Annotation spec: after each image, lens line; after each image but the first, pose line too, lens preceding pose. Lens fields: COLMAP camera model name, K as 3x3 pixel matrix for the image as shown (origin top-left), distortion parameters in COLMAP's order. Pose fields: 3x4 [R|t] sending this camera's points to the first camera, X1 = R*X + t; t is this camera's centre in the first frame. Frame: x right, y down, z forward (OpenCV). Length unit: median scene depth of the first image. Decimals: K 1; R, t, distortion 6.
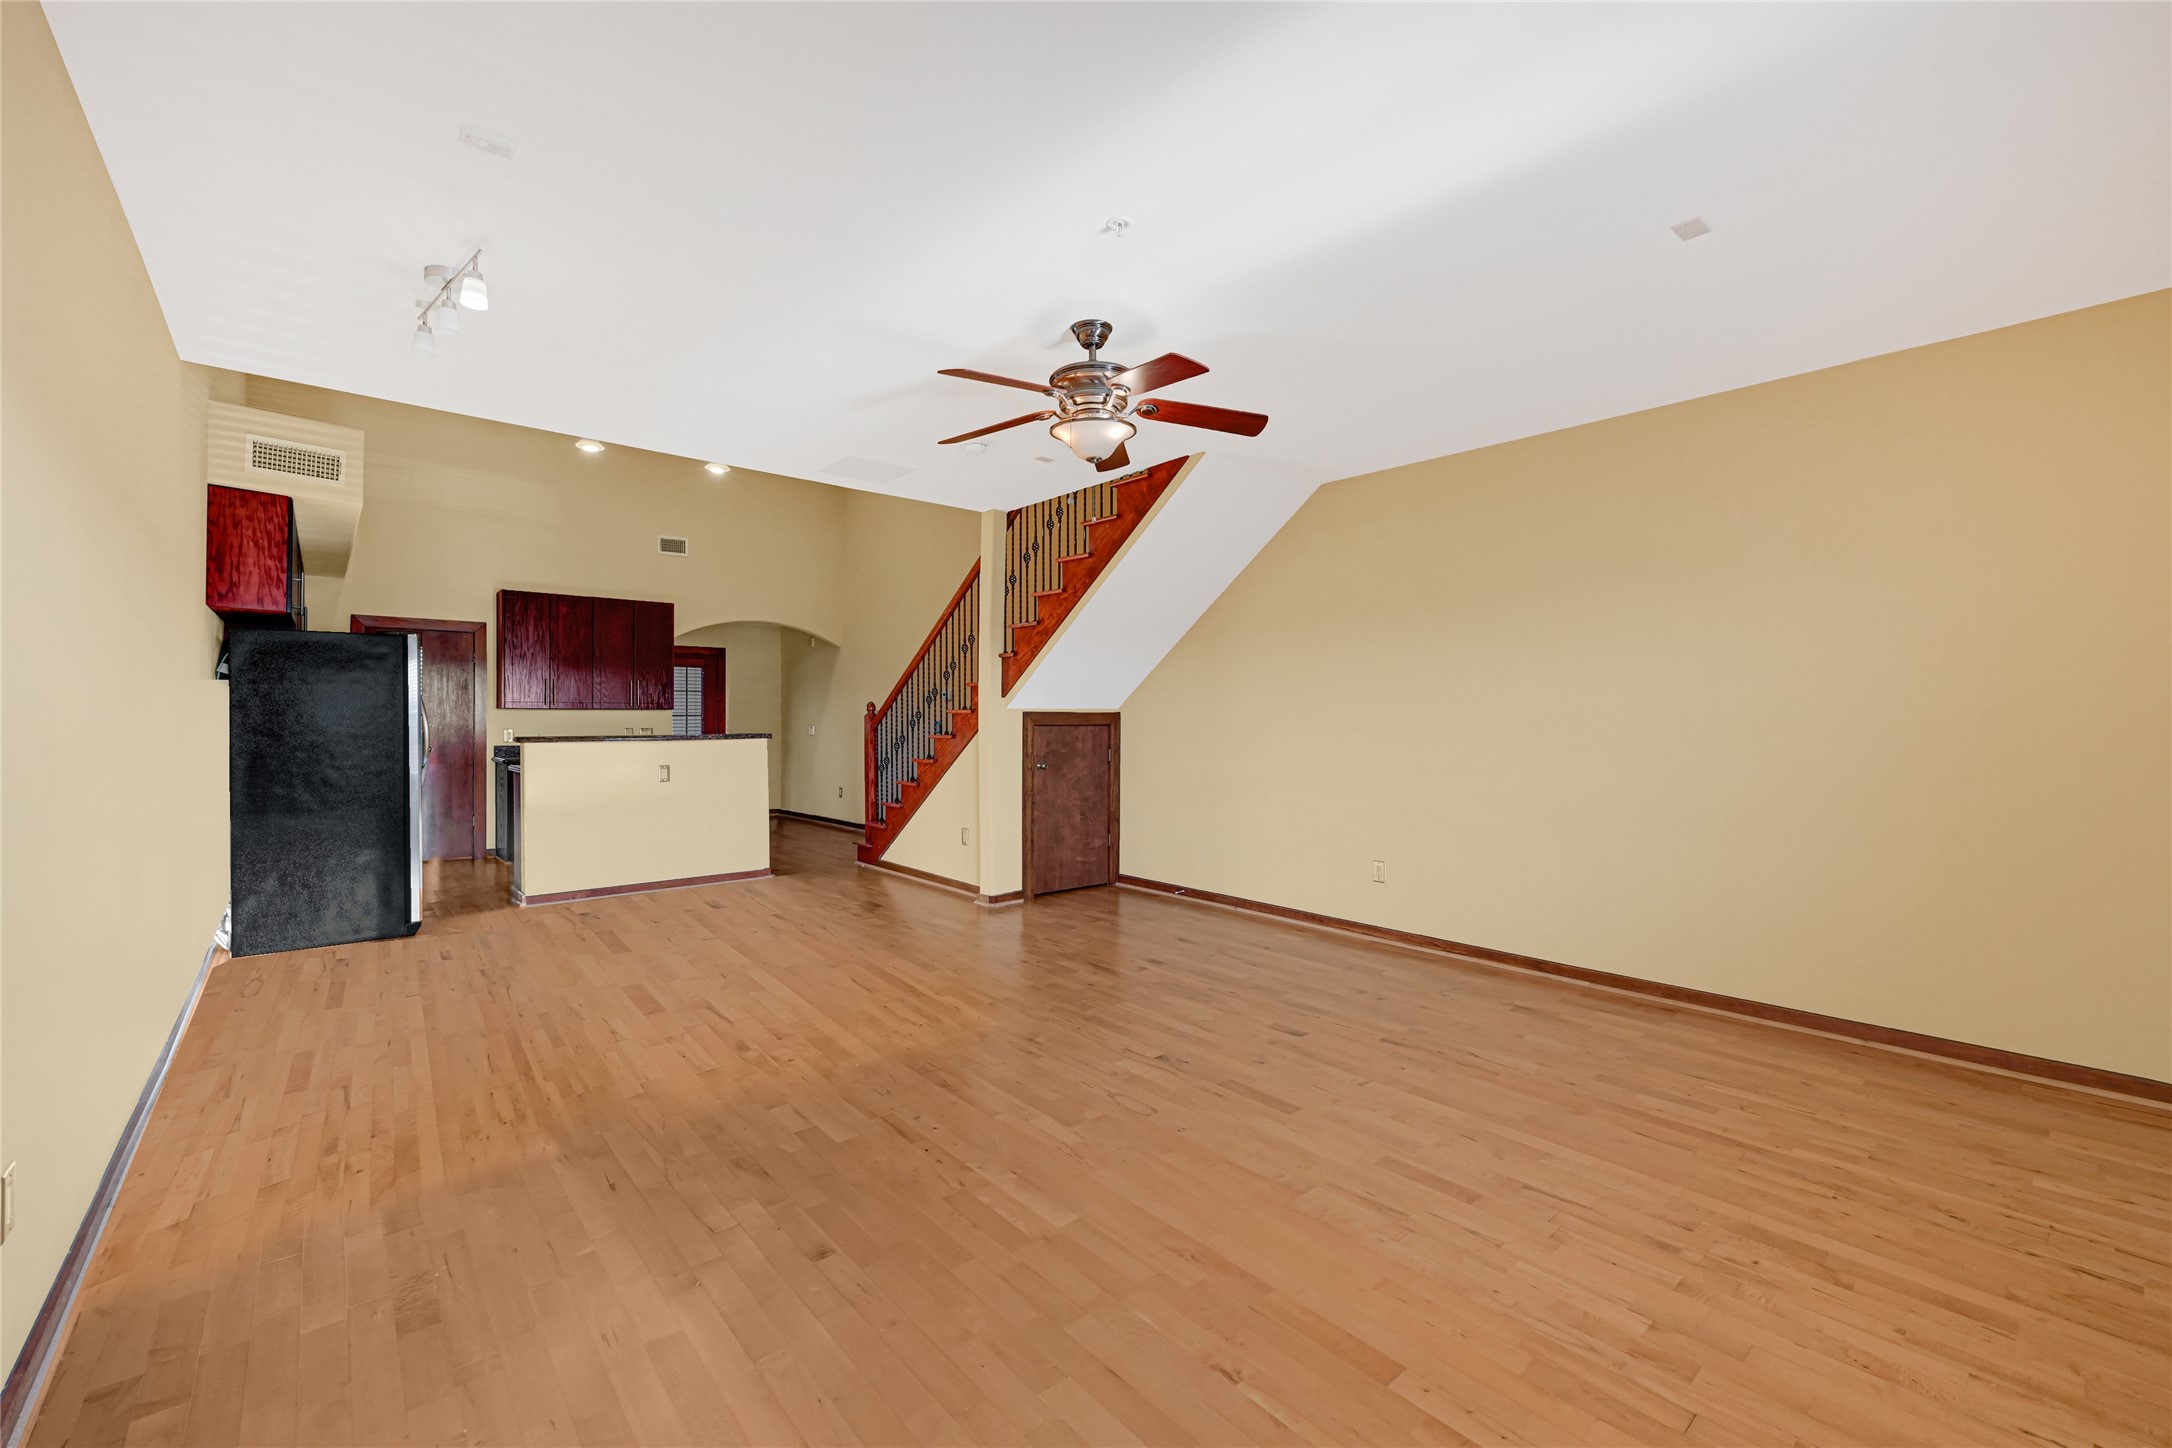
lens RADIAL K [[894.6, 0, 1084.4], [0, 894.6, 716.6], [0, 0, 1]] dist [0.001934, -0.000064]
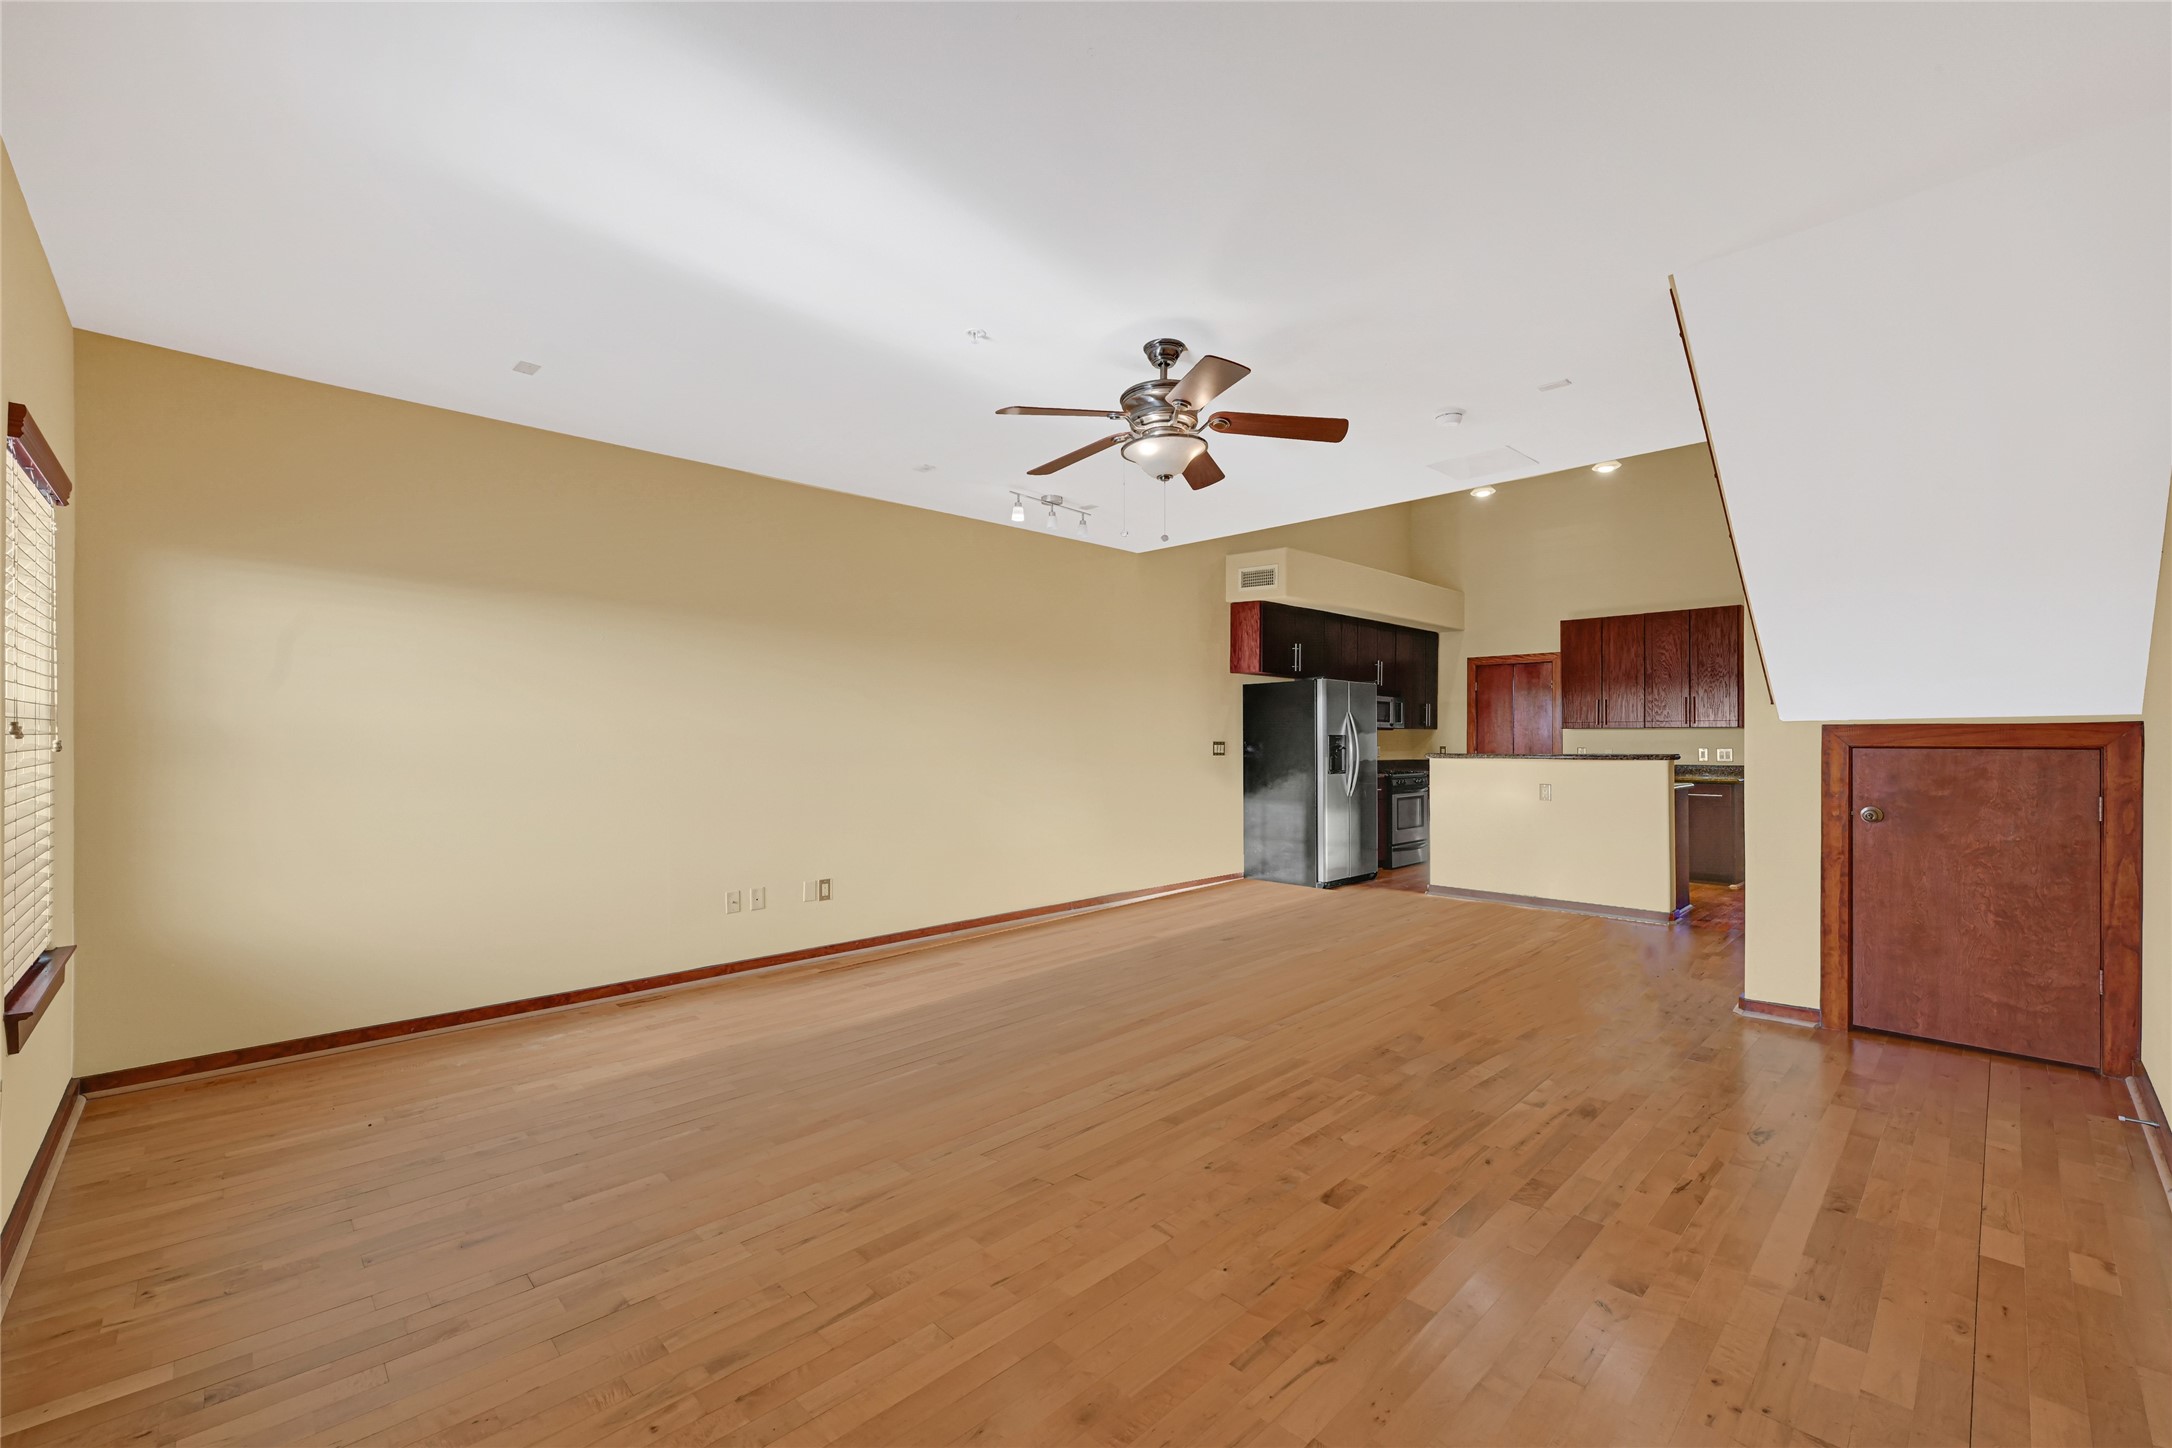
lens RADIAL K [[894.6, 0, 1092.4], [0, 894.6, 738.7], [0, 0, 1]] dist [0.001934, -0.000064]
pose [[0.061244, -0.001348, -0.998122, 0.501304], [0.004278, 0.999990, -0.001088, 0.002264], [0.998114, -0.004203, 0.061249, 0.430648]]
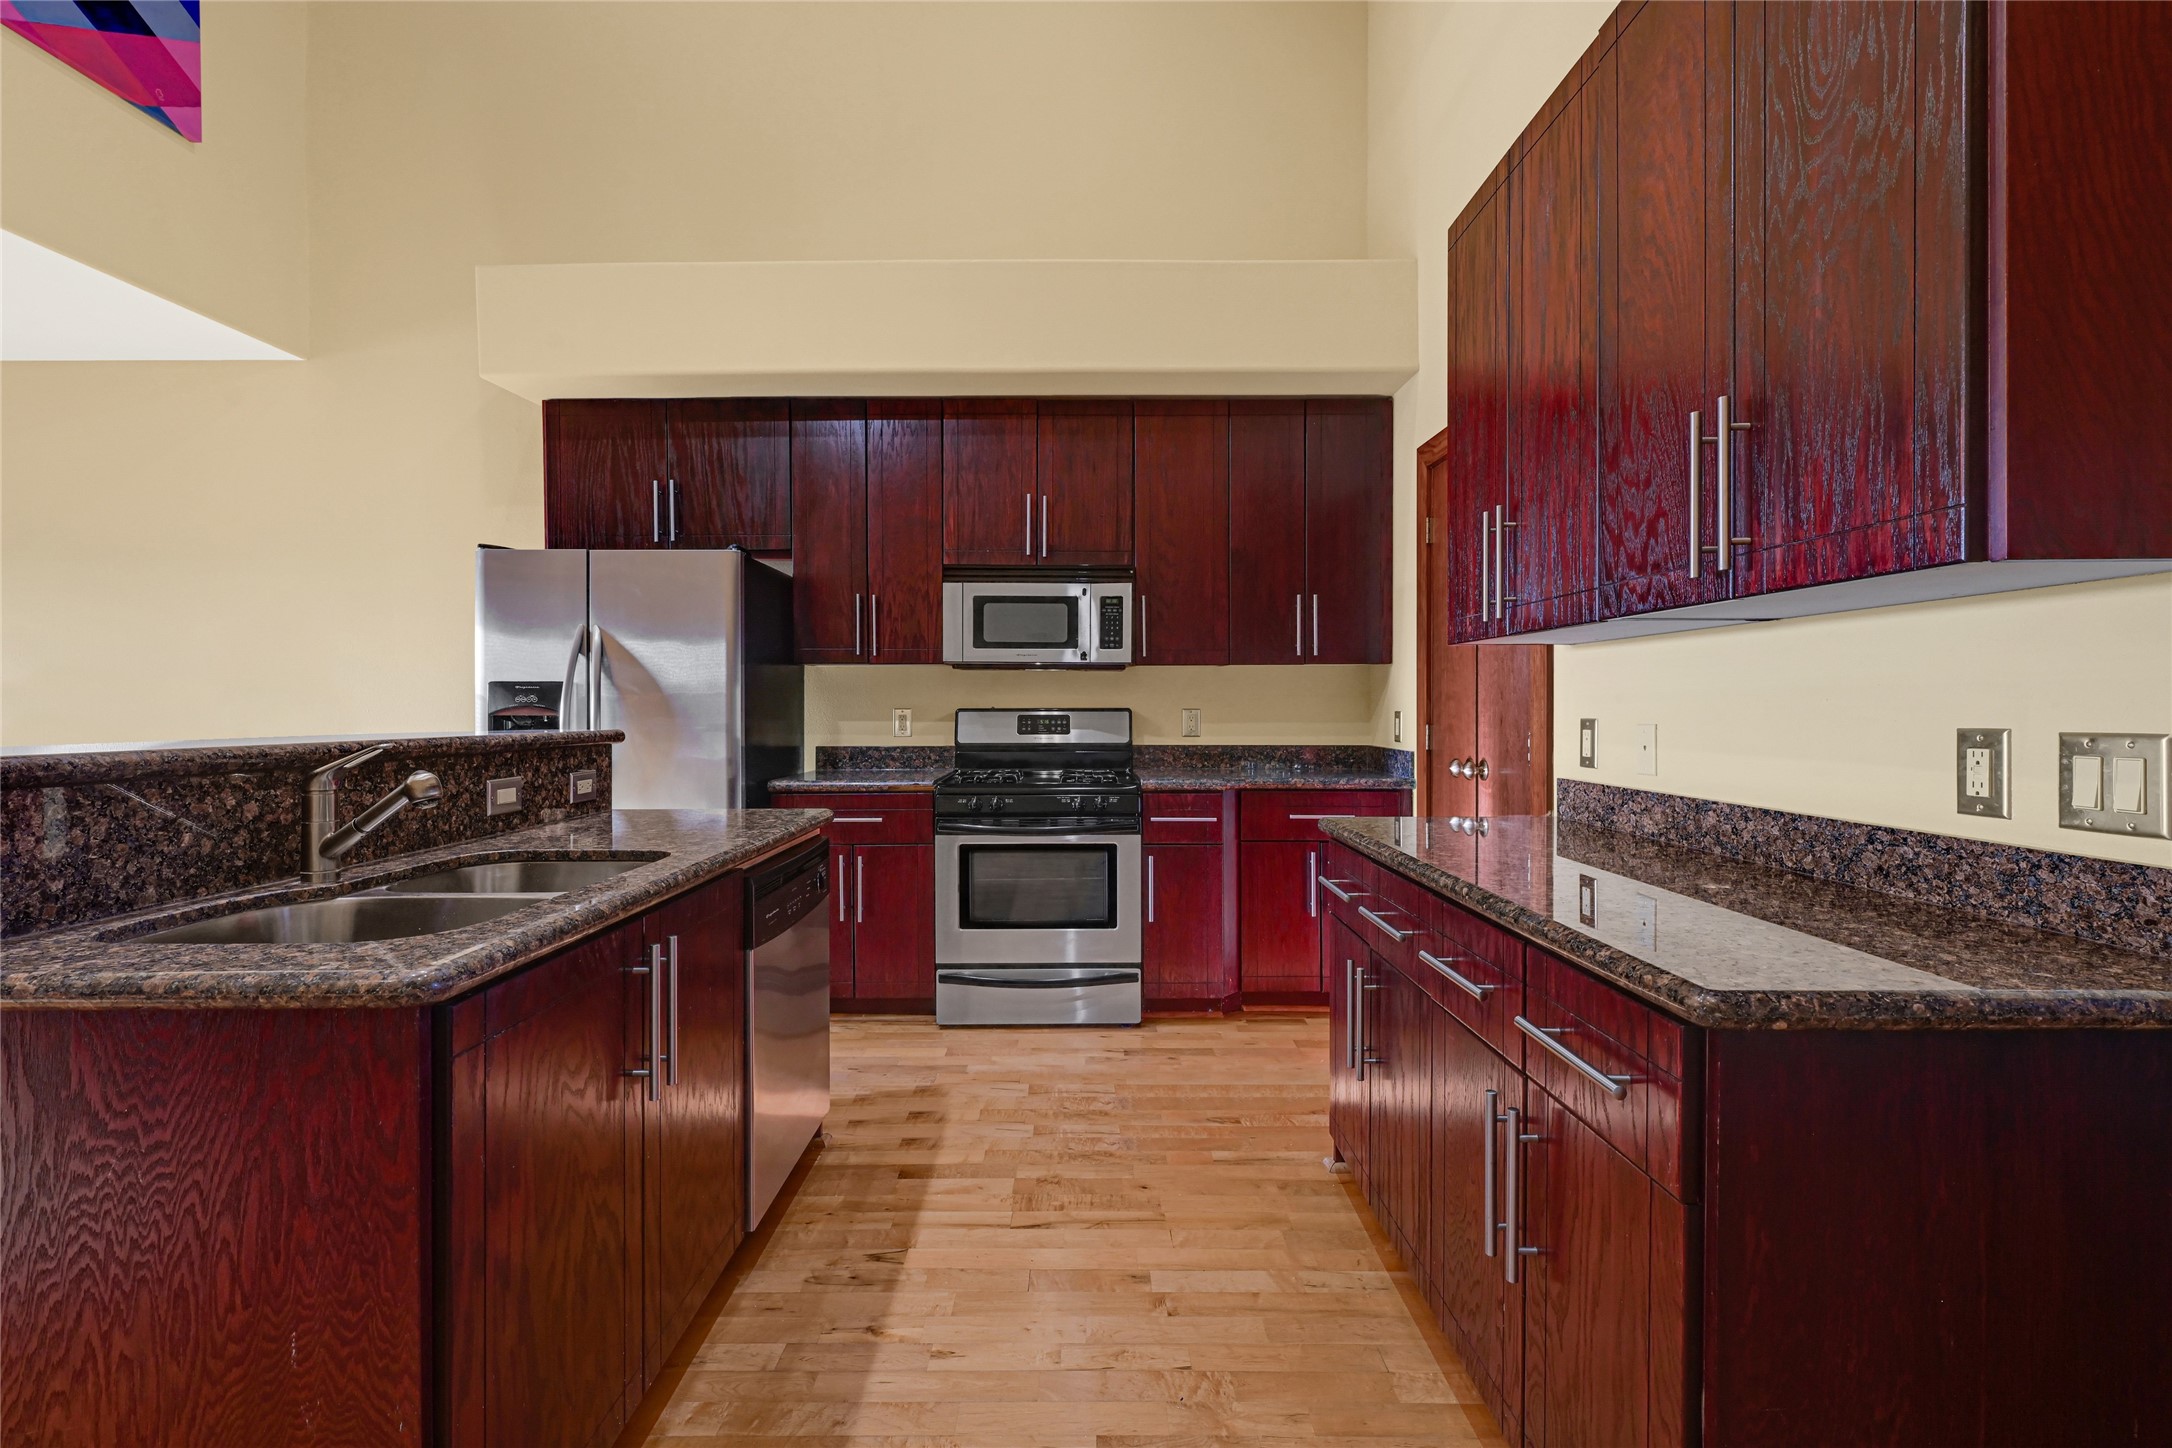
lens RADIAL K [[939.3, 0, 1079.1], [0, 939.3, 726.2], [0, 0, 1]] dist [-0.002453, -0.000258]
pose [[-0.659535, 0.019302, -0.751426, -0.422277], [0.005512, 0.999768, 0.020843, 0.012356], [0.751654, 0.009605, -0.659488, 1.353154]]
